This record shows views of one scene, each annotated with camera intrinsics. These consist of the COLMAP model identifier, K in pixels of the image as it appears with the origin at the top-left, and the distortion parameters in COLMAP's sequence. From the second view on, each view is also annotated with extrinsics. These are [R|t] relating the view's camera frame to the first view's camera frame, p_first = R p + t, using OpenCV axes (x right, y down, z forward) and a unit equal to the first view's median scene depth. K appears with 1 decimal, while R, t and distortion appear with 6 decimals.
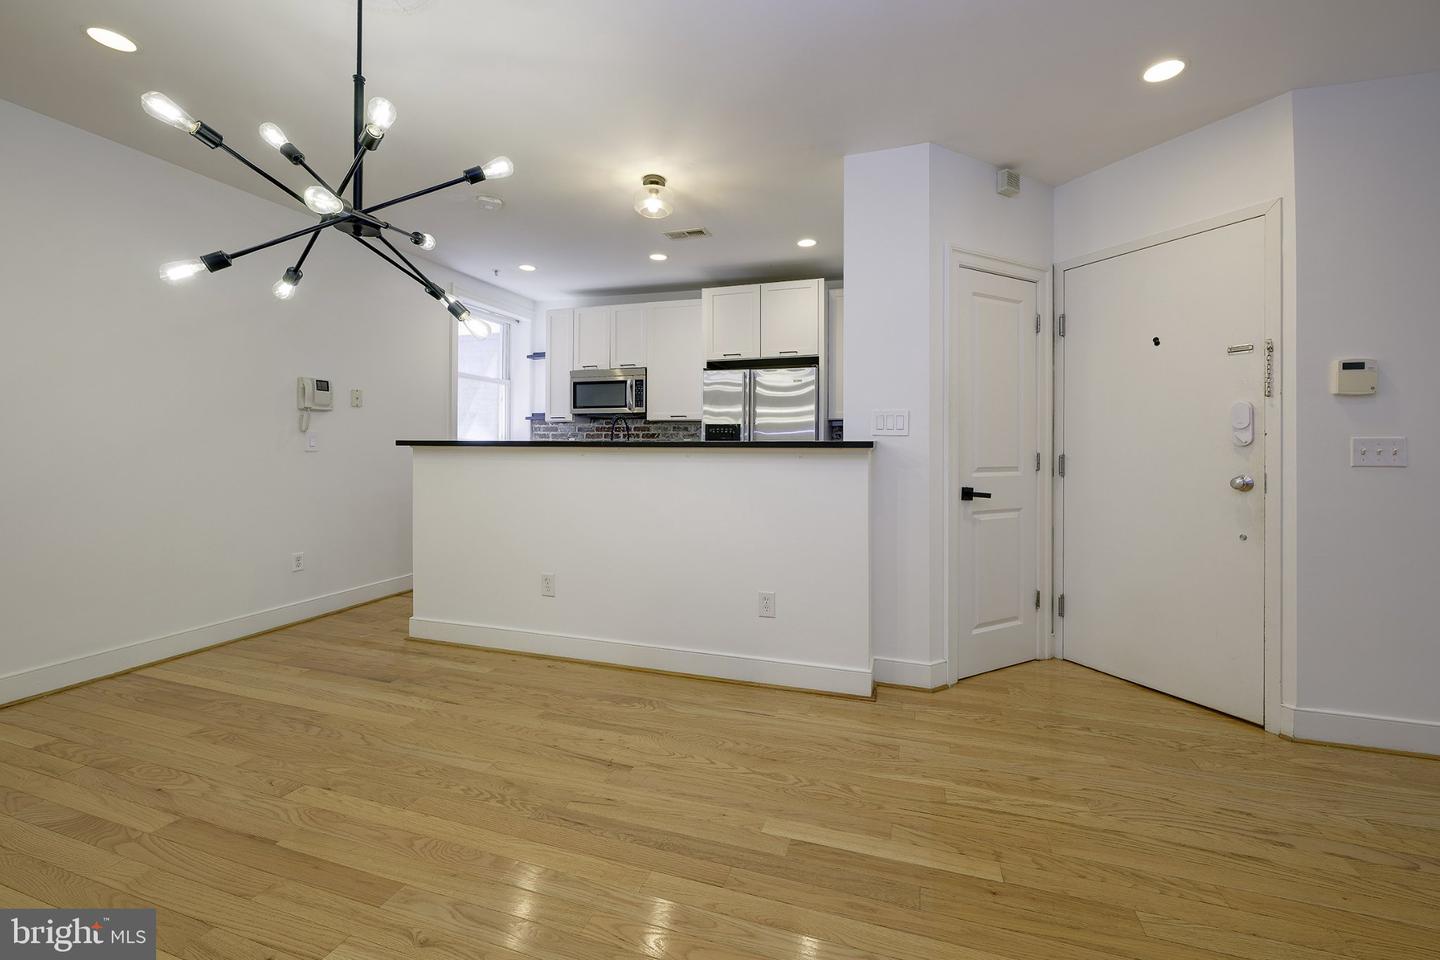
lens RADIAL K [[592.0, 0, 720.6], [0, 592.0, 446.0], [0, 0, 1]] dist [-0.000879, -0.000015]
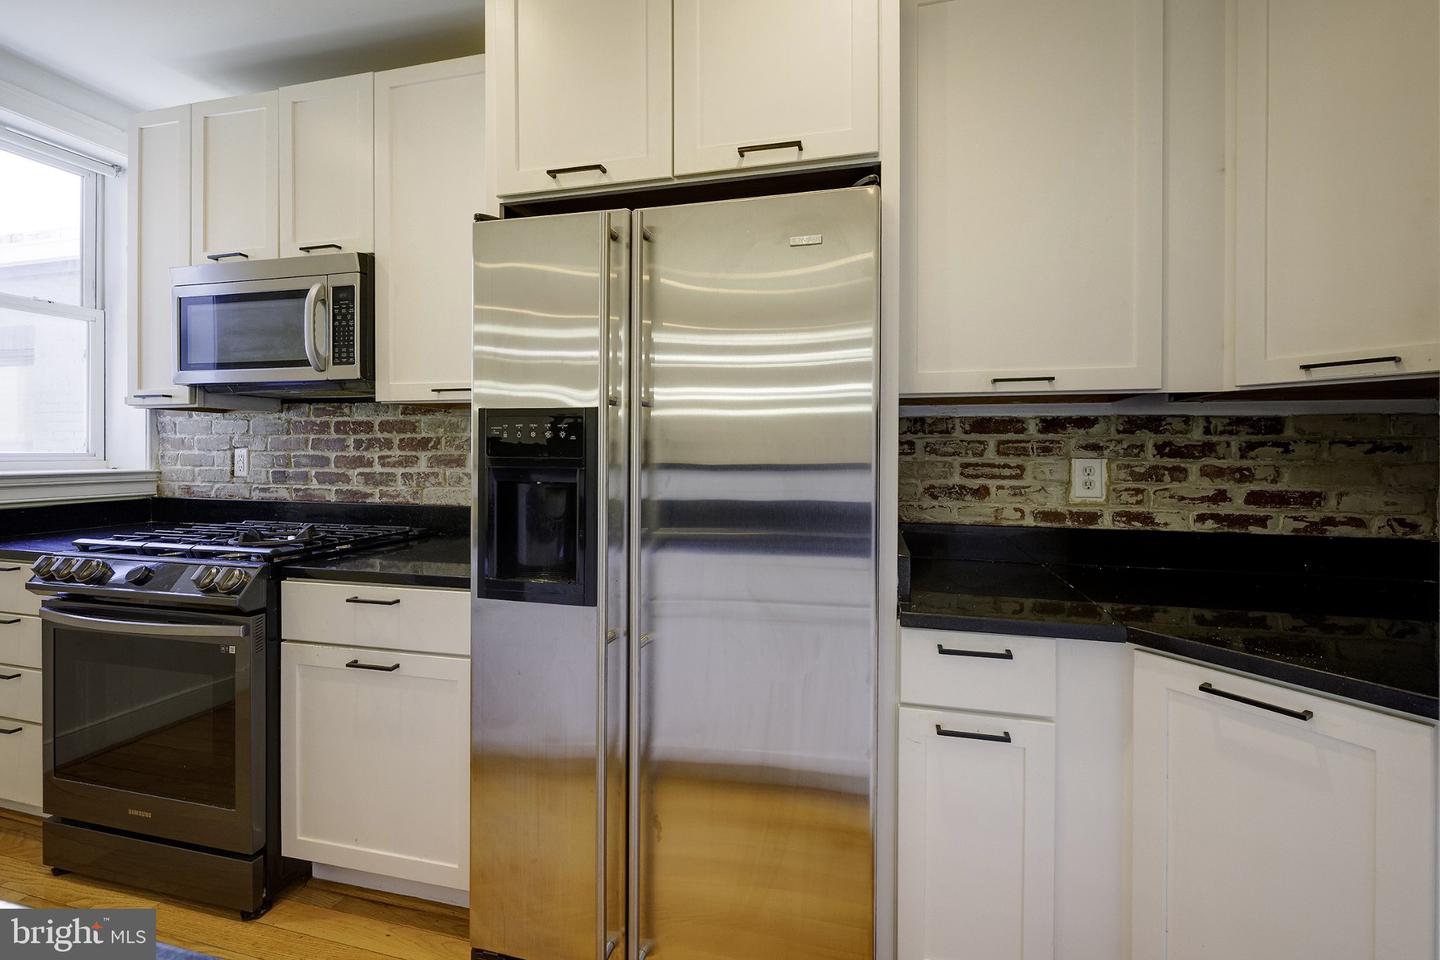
lens RADIAL K [[599.6, 0, 746.9], [0, 599.6, 448.9], [0, 0, 1]] dist [-0.003601, -0.000028]
pose [[0.996805, -0.001650, 0.079854, 0.116057], [0.001521, 0.999997, 0.001679, -0.025253], [-0.079857, -0.001552, 0.996805, 1.021757]]
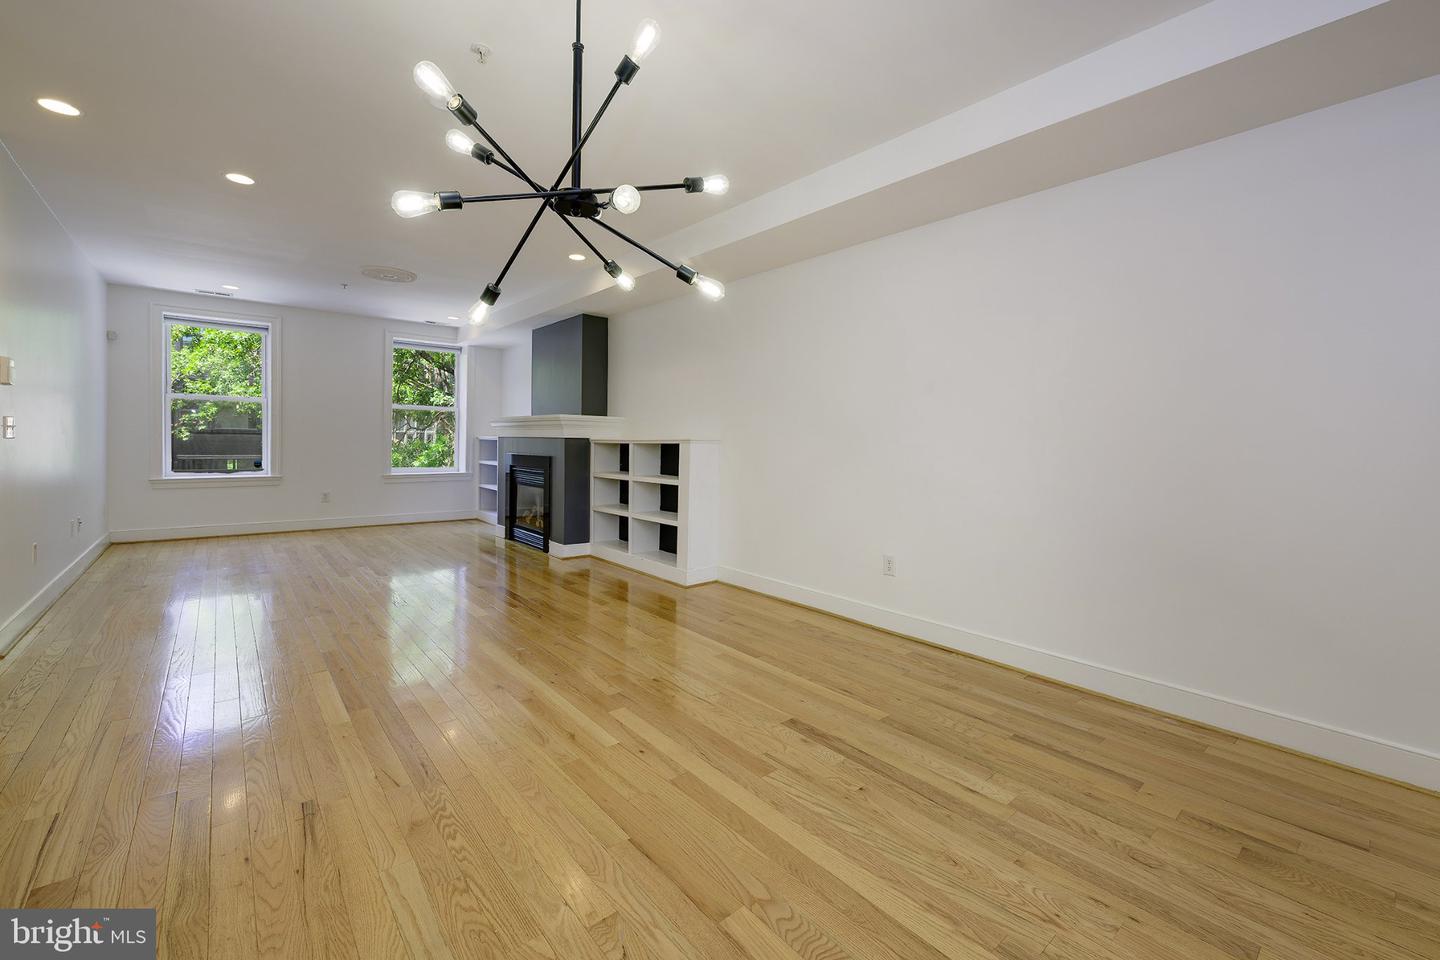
lens RADIAL K [[586.5, 0, 735.2], [0, 586.5, 449.5], [0, 0, 1]] dist [-0.000389, 0.000072]
pose [[-0.862705, -0.029374, 0.504854, -0.732675], [-0.028021, 0.999555, 0.010274, -0.002327], [-0.504931, -0.005283, -0.863143, 0.934400]]
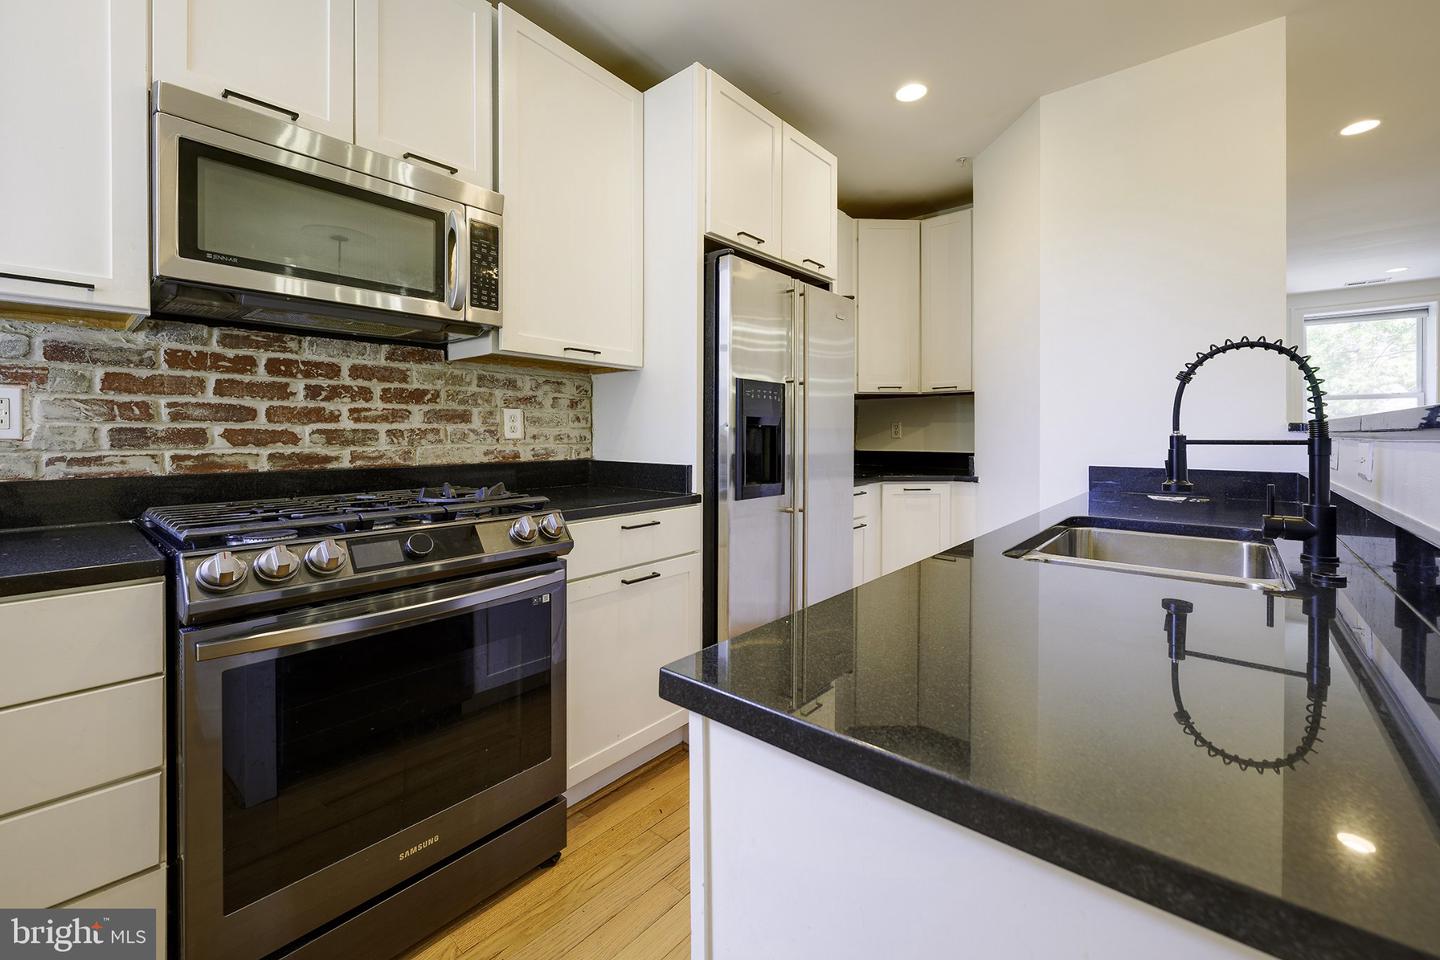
lens RADIAL K [[610.4, 0, 719.7], [0, 610.4, 435.6], [0, 0, 1]] dist [-0.001047, 0.000145]
pose [[0.371722, -0.010732, 0.928282, -0.655303], [-0.009142, 0.999842, 0.015220, -0.002994], [-0.928299, -0.014145, 0.371565, 1.226874]]
